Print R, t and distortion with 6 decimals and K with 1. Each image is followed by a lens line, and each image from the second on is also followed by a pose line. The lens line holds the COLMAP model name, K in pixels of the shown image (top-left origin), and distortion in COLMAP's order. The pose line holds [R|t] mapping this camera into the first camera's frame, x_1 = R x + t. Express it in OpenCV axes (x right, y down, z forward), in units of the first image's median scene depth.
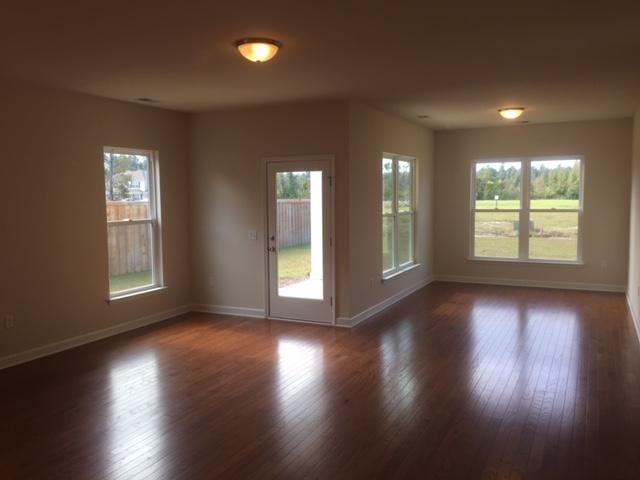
lens RADIAL K [[551.0, 0, 321.3], [0, 551.0, 236.4], [0, 0, 1]] dist [0.126744, -0.195068]
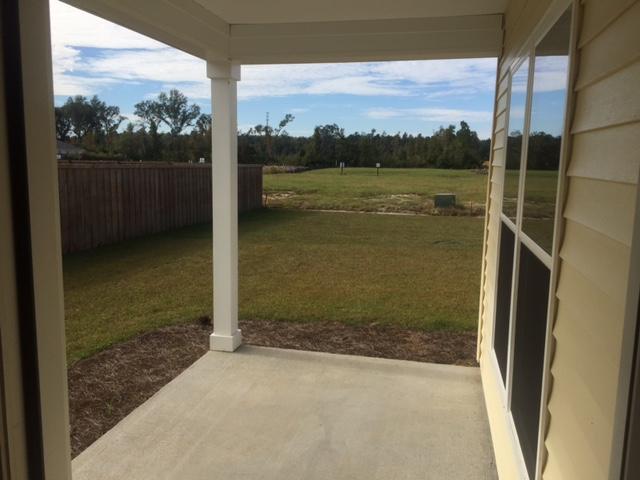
lens RADIAL K [[551.0, 0, 321.3], [0, 551.0, 236.4], [0, 0, 1]] dist [0.126744, -0.195068]
pose [[0.972858, -0.005784, 0.231332, -0.015056], [-0.009172, 0.997938, 0.063524, -0.018225], [-0.231223, -0.063922, 0.970799, 0.232451]]
